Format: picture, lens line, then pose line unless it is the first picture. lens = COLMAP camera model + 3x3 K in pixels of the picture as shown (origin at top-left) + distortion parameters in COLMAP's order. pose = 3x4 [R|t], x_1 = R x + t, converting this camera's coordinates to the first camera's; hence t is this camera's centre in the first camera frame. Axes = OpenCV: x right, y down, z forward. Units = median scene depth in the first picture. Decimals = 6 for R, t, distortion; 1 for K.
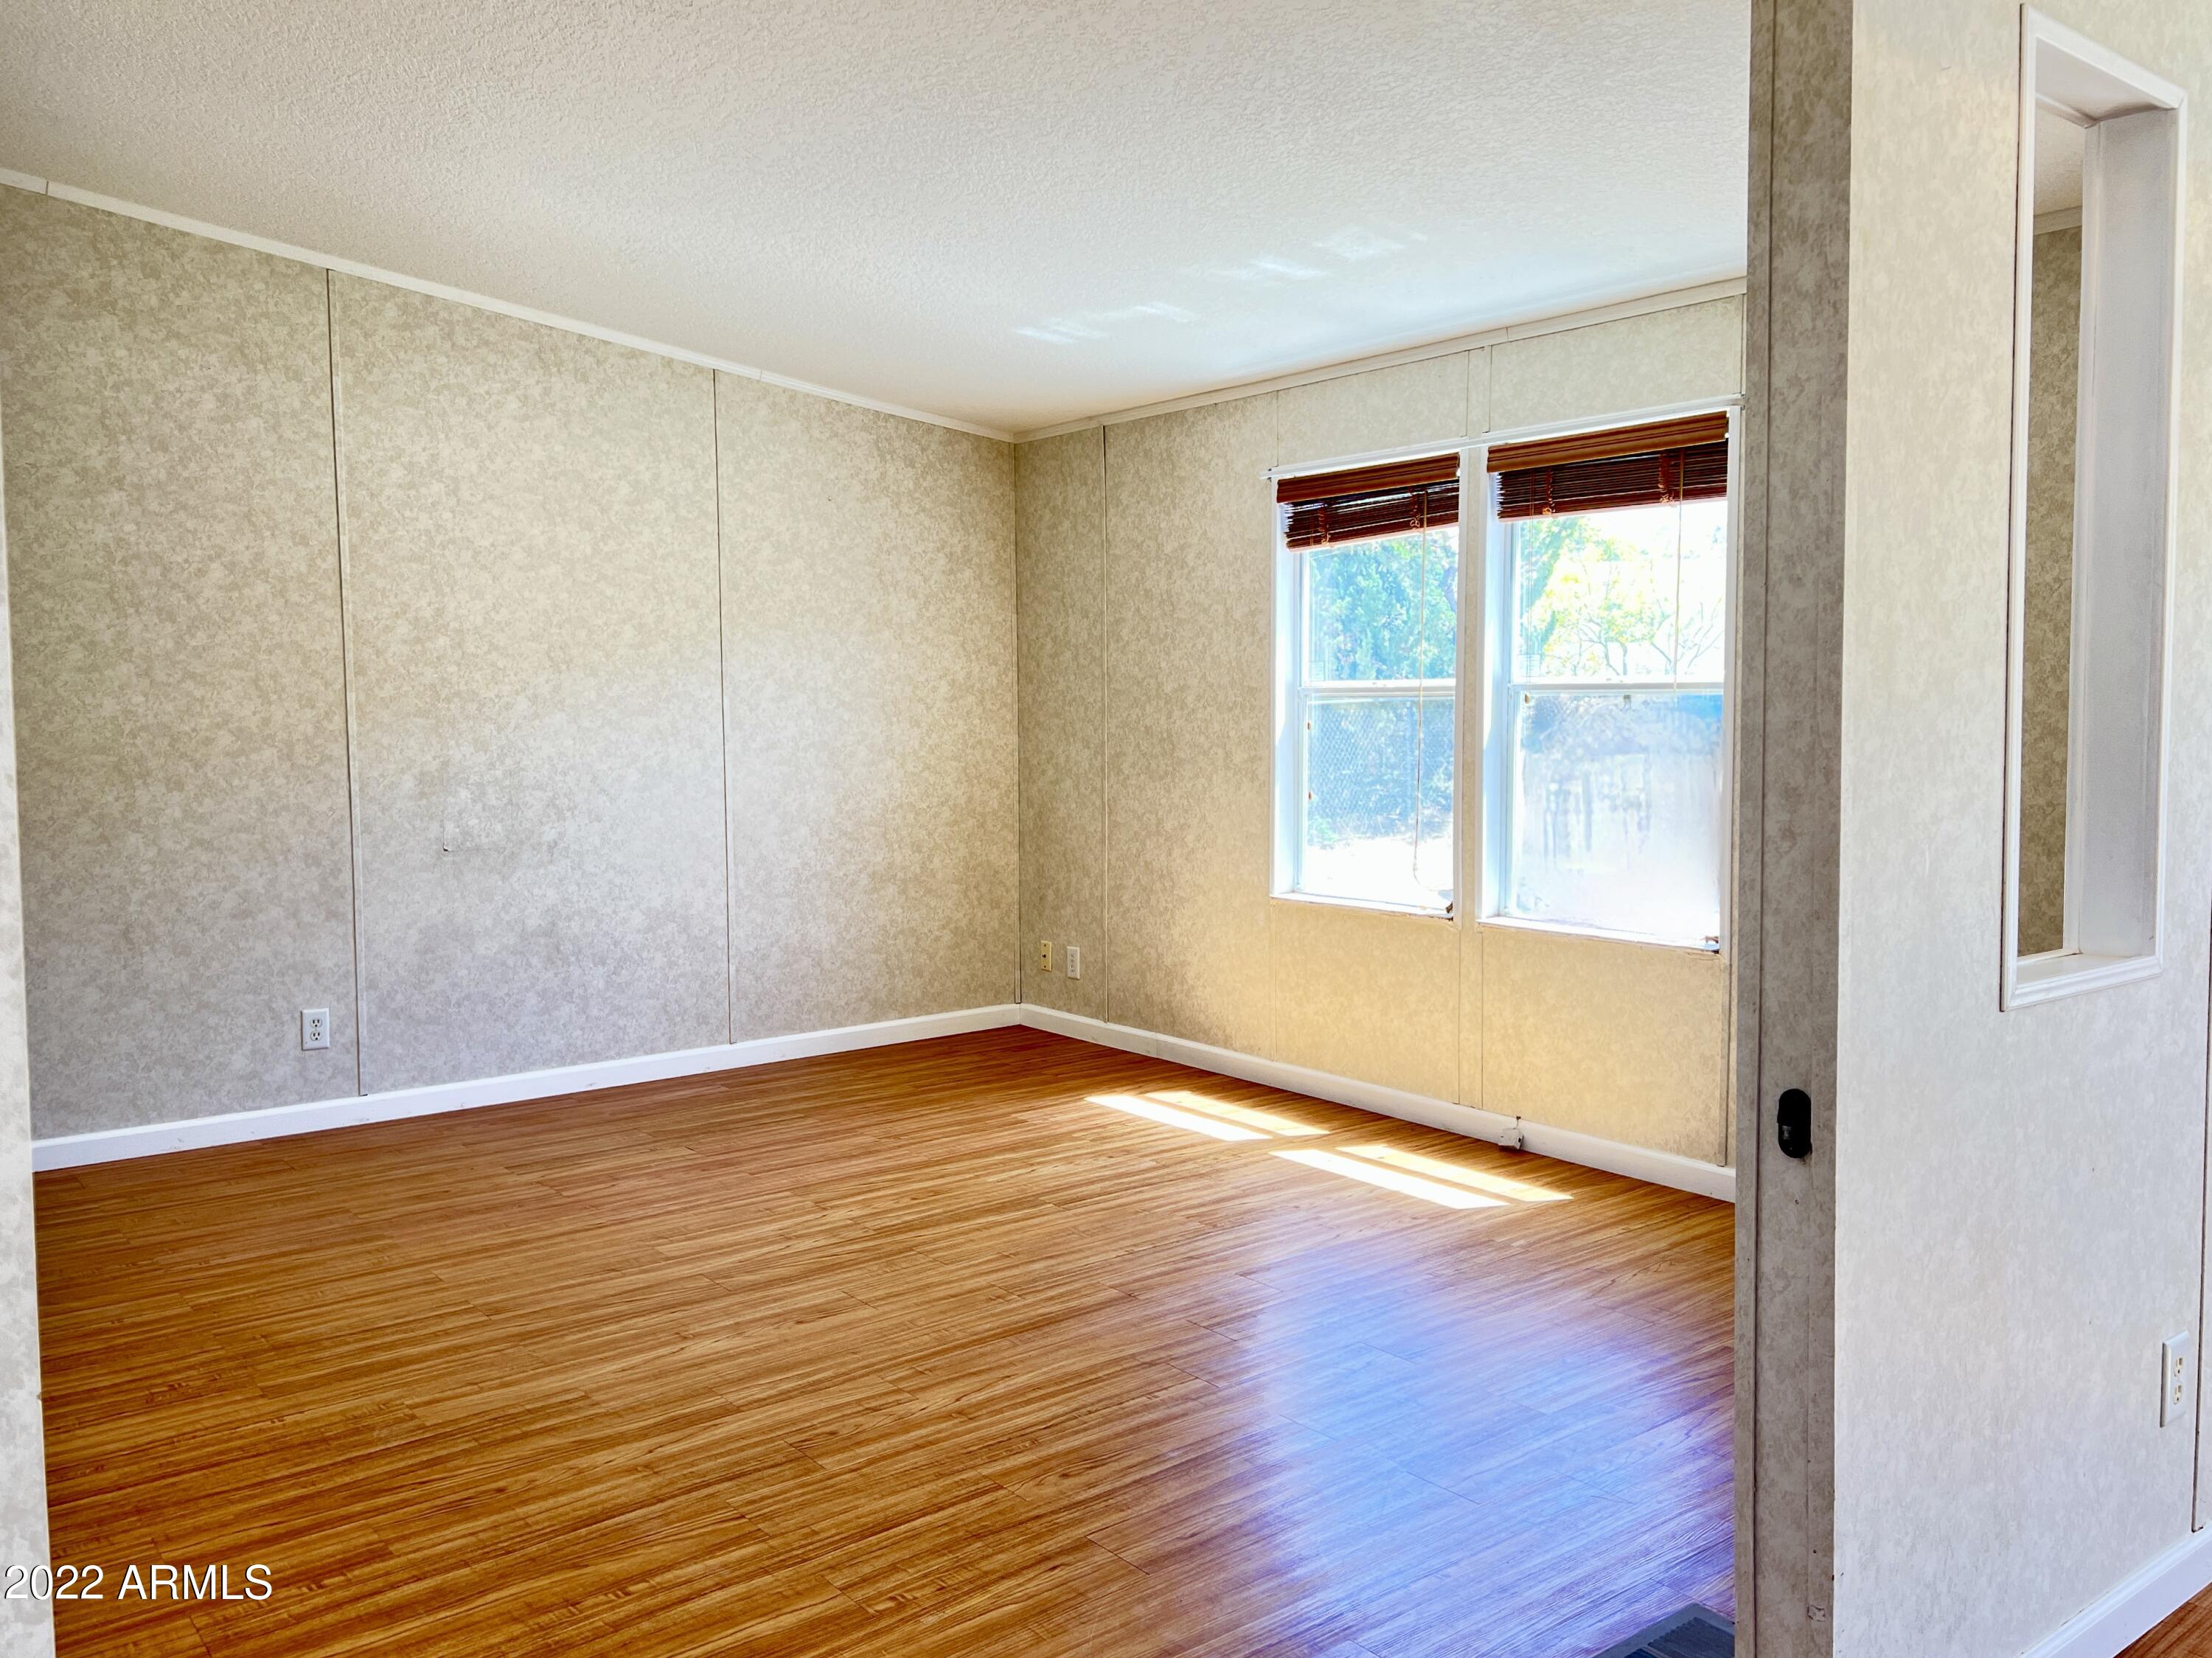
lens RADIAL K [[1677.1, 0, 1114.9], [0, 1677.1, 814.6], [0, 0, 1]] dist [0.041406, -0.045580]
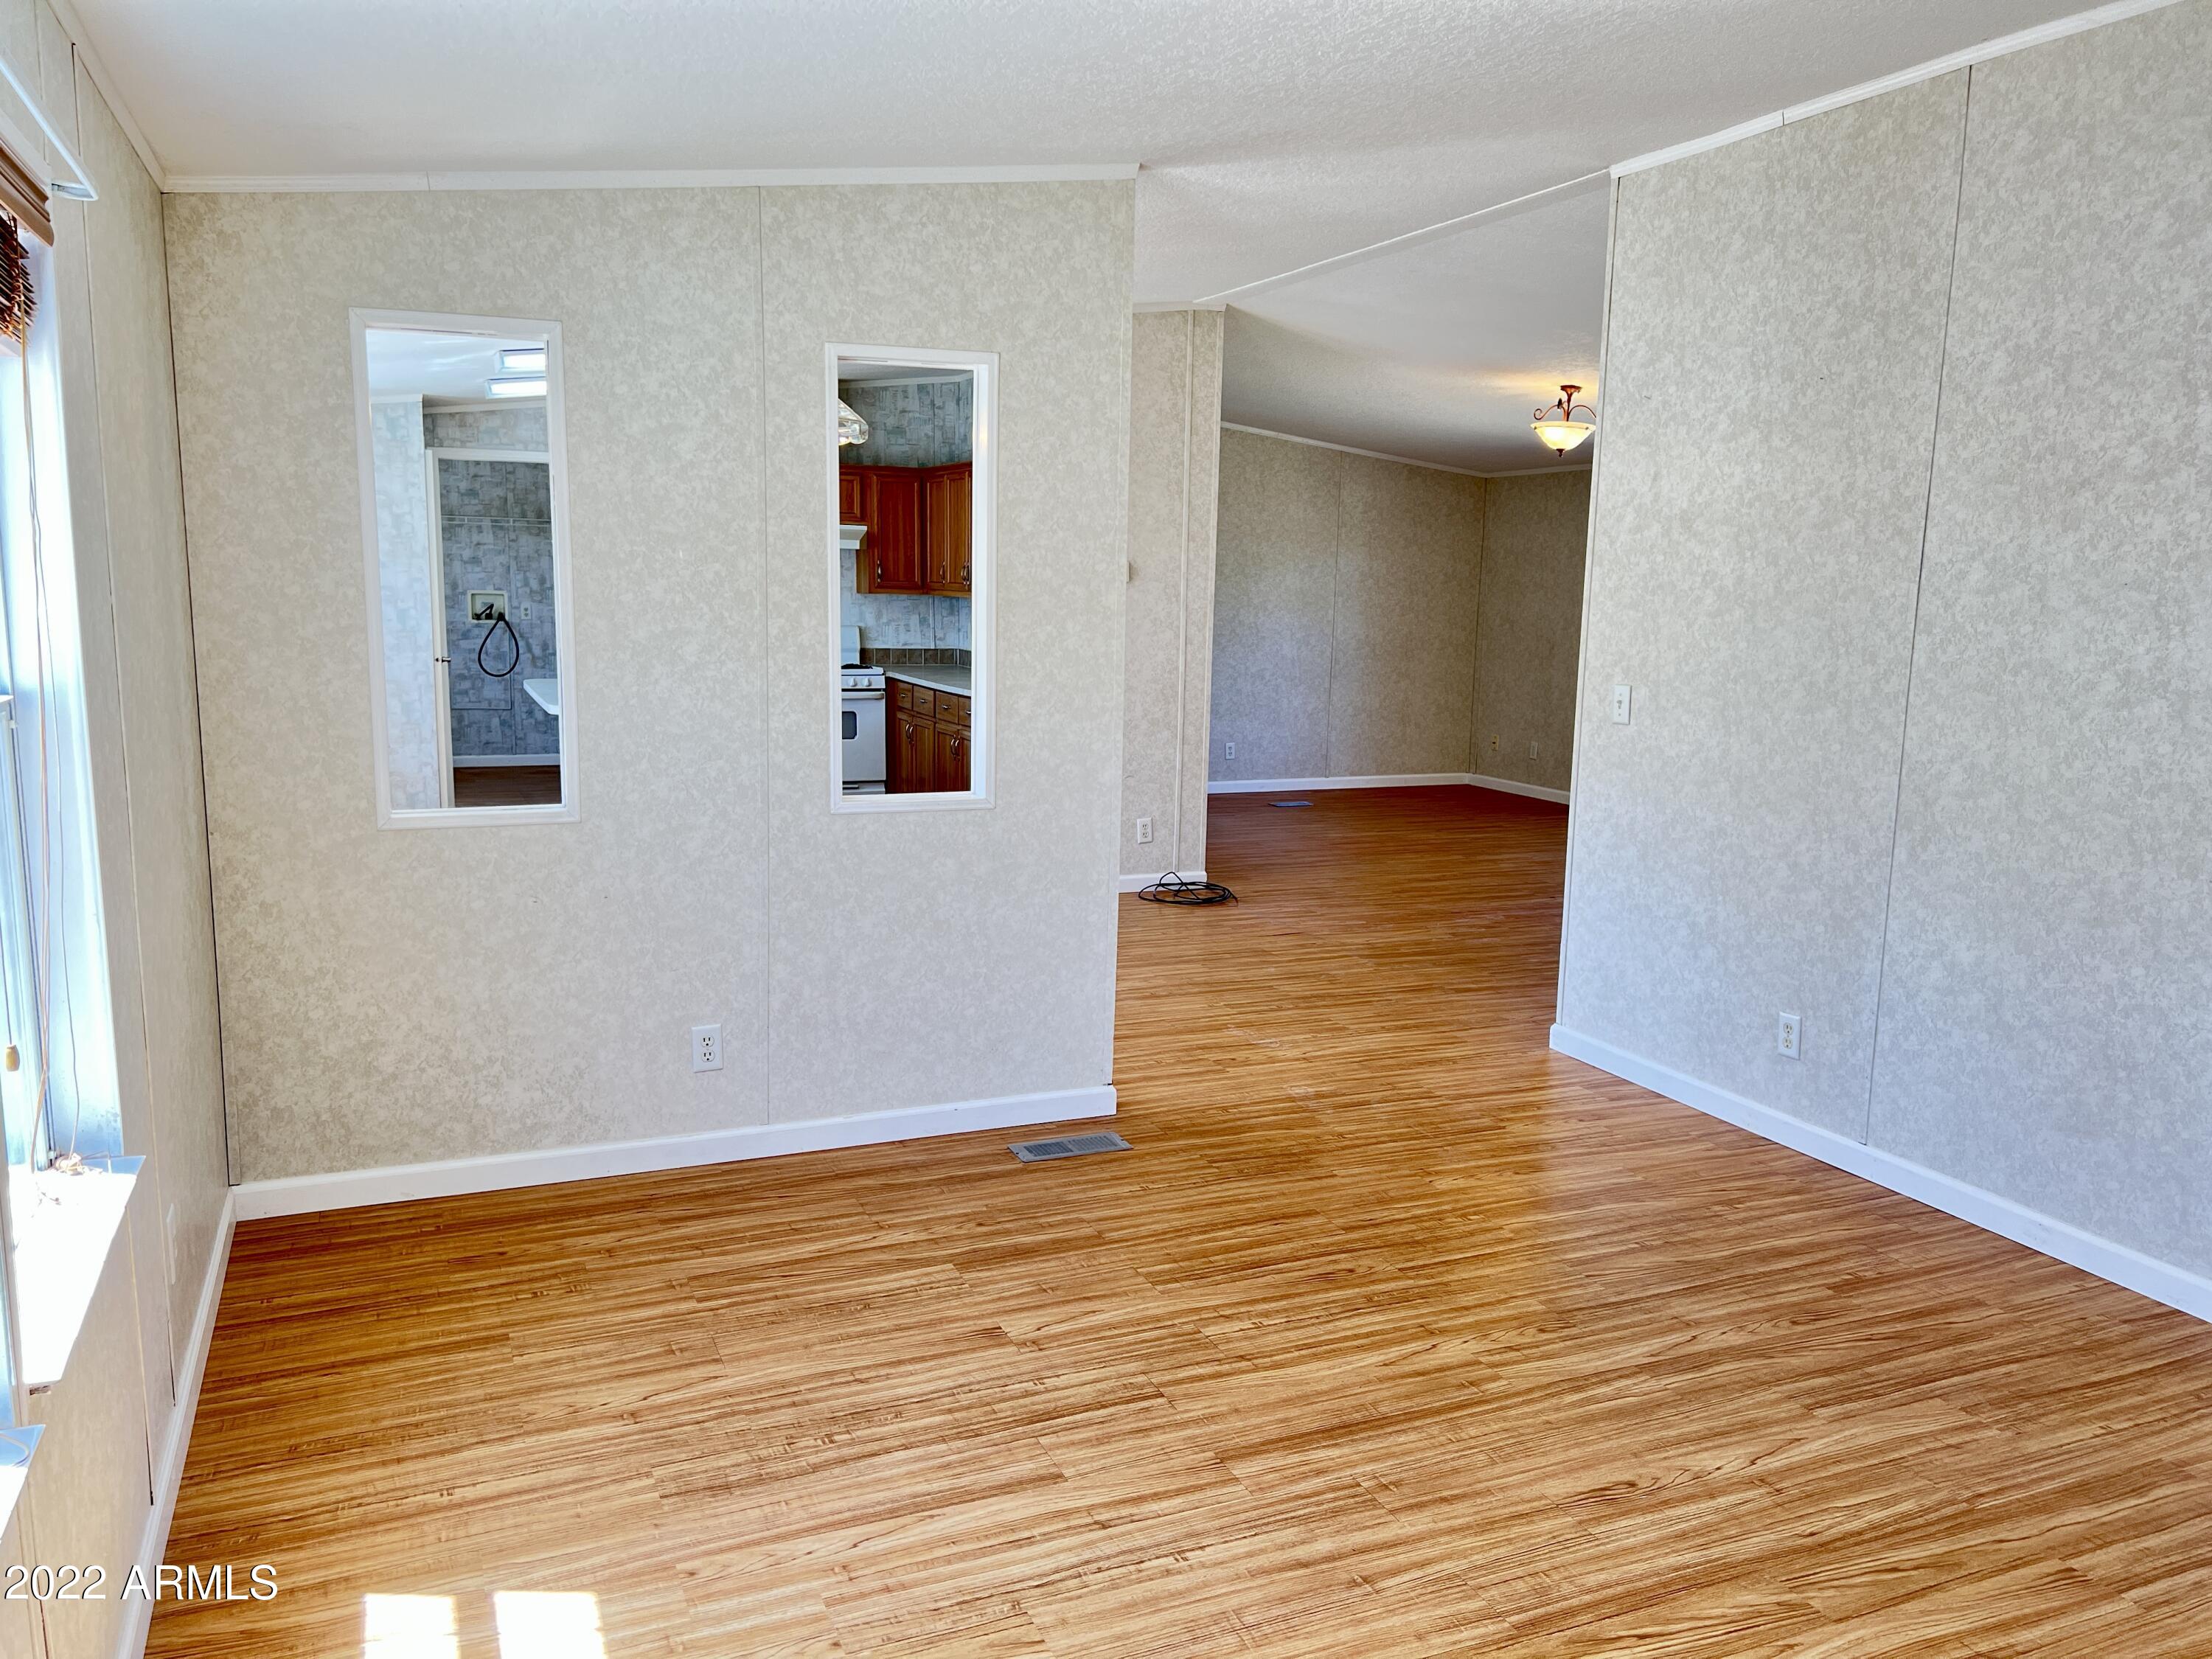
lens RADIAL K [[1677.3, 0, 1096.3], [0, 1677.3, 837.2], [0, 0, 1]] dist [0.041406, -0.045580]
pose [[-0.961612, -0.056582, 0.268516, -0.149013], [0.003175, 0.976152, 0.217066, -0.202085], [-0.274394, 0.209585, -0.938500, 1.910241]]
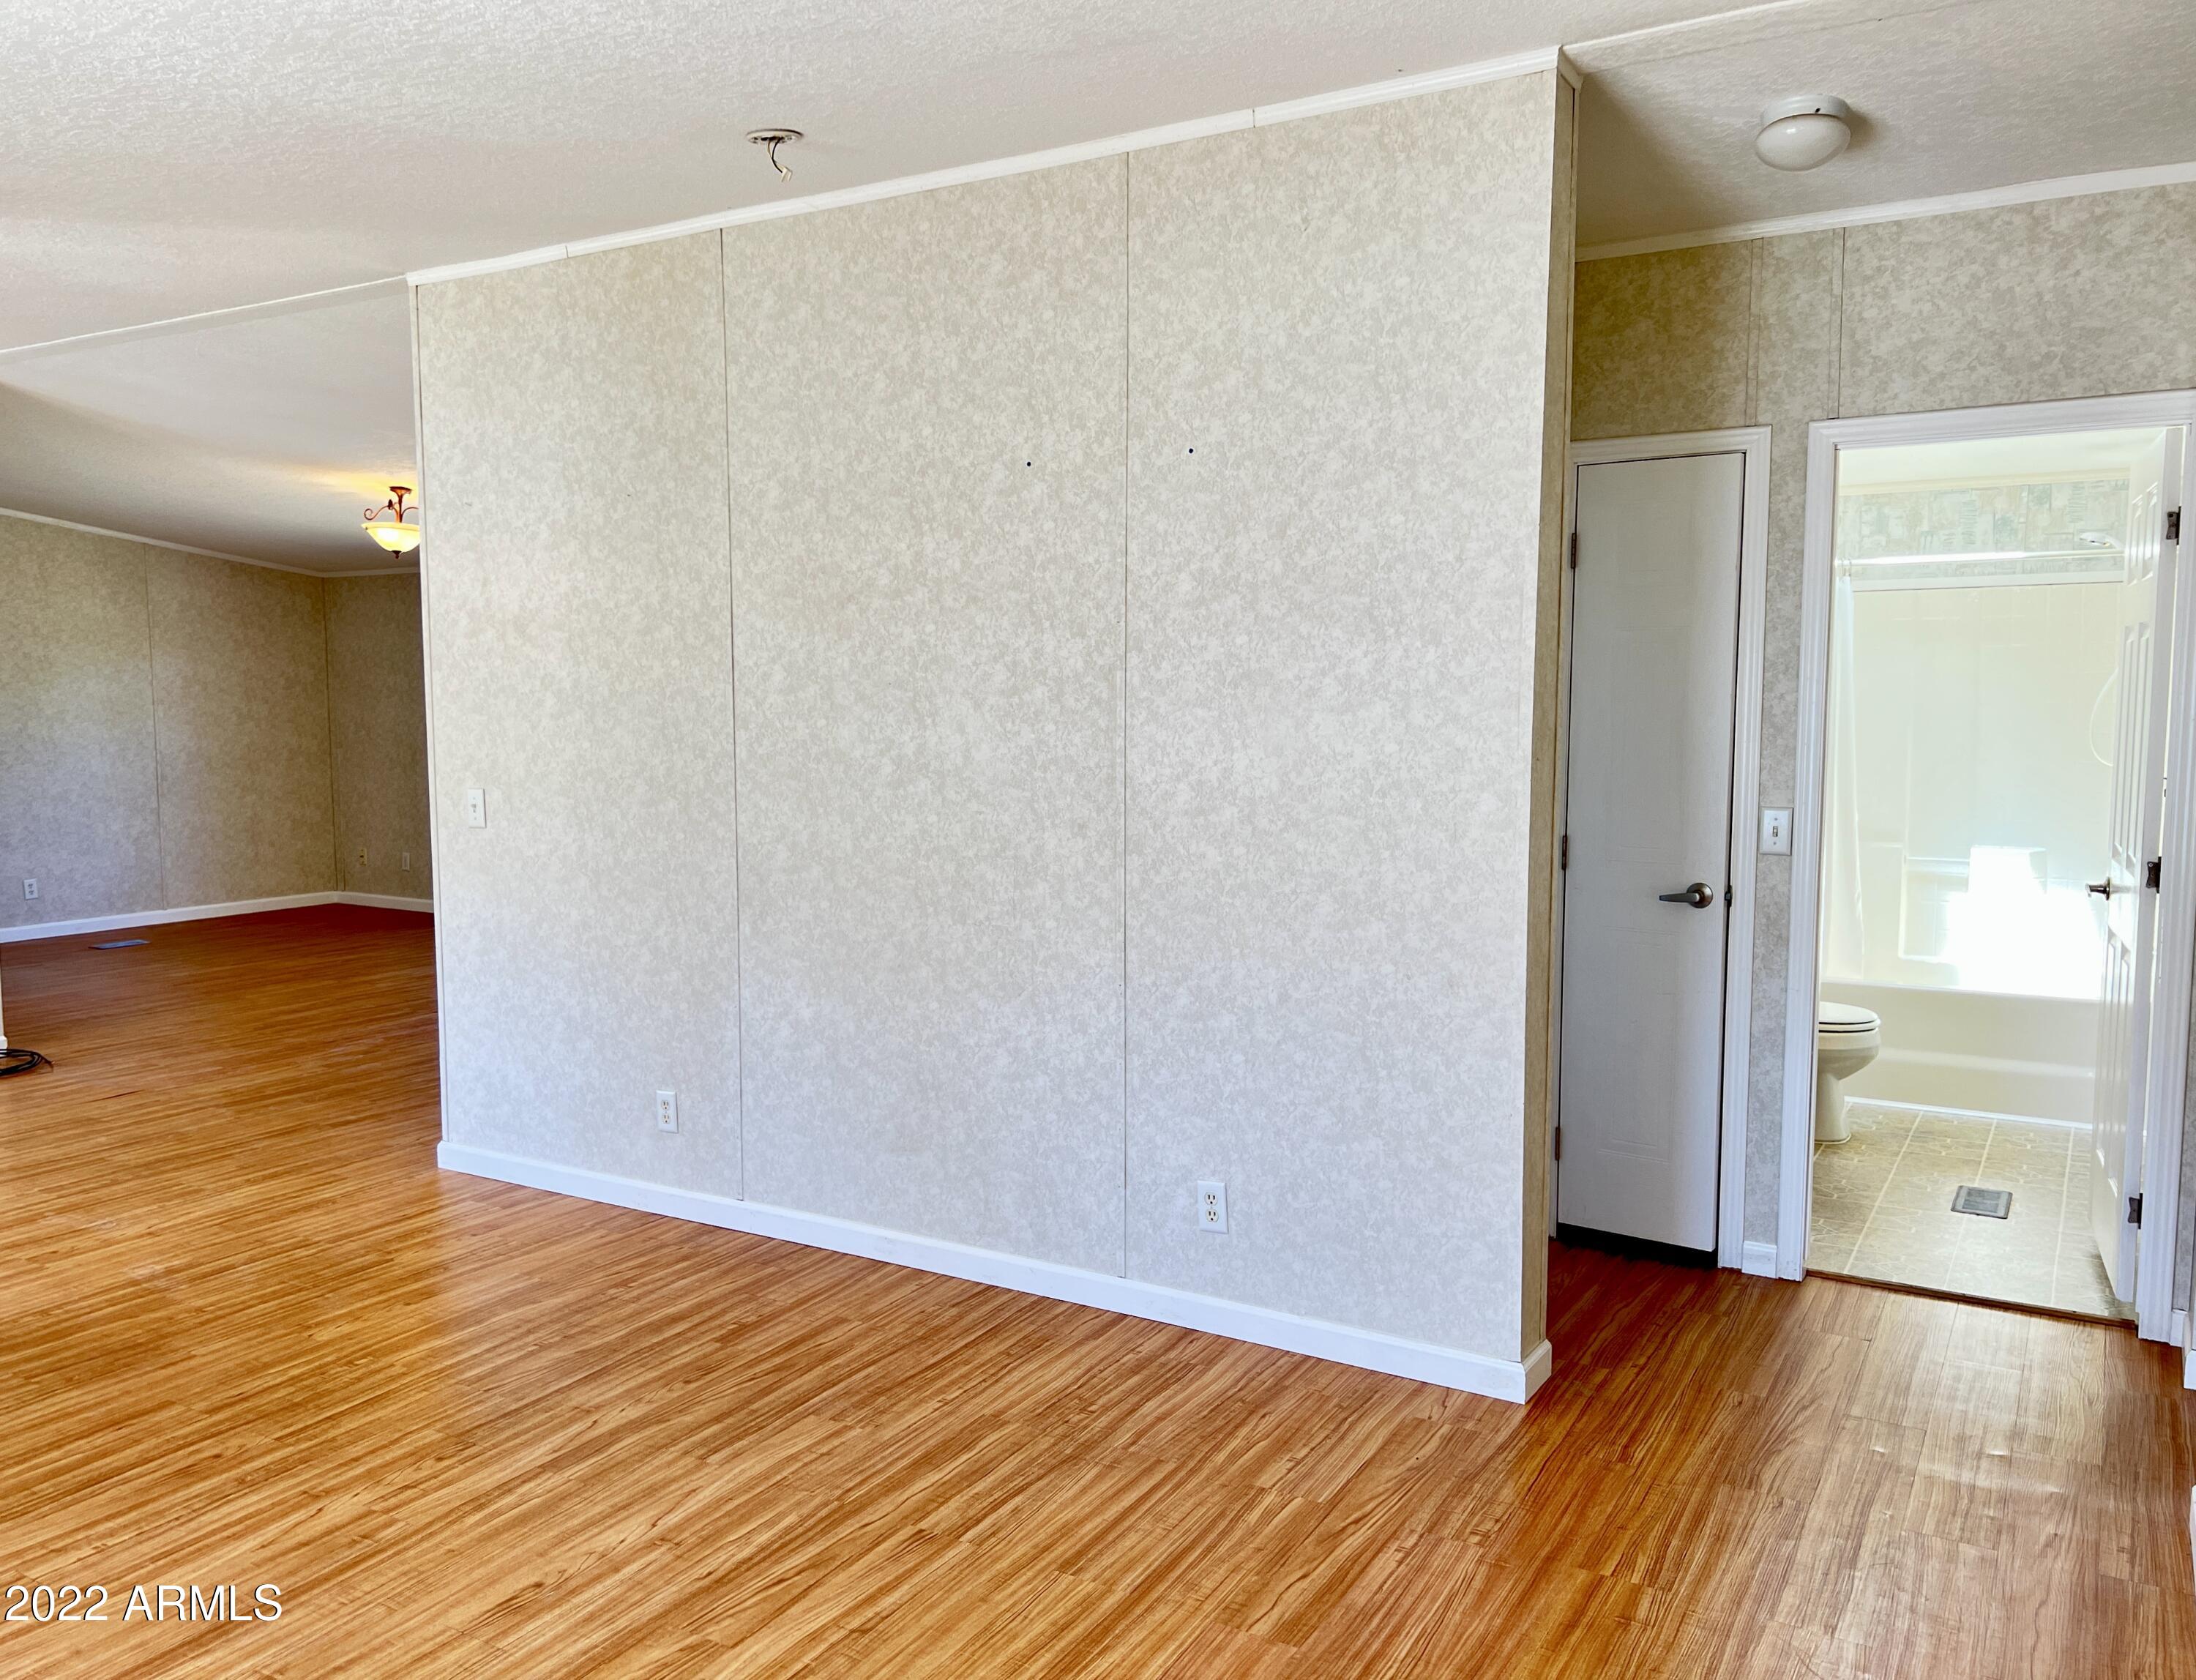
lens RADIAL K [[1700.3, 0, 1089.6], [0, 1700.3, 845.4], [0, 0, 1]] dist [0.051467, -0.052333]
pose [[-0.937794, 0.036189, -0.345302, -0.174531], [-0.019763, 0.987376, 0.157153, -0.206874], [0.346630, 0.154201, -0.925240, 1.945046]]
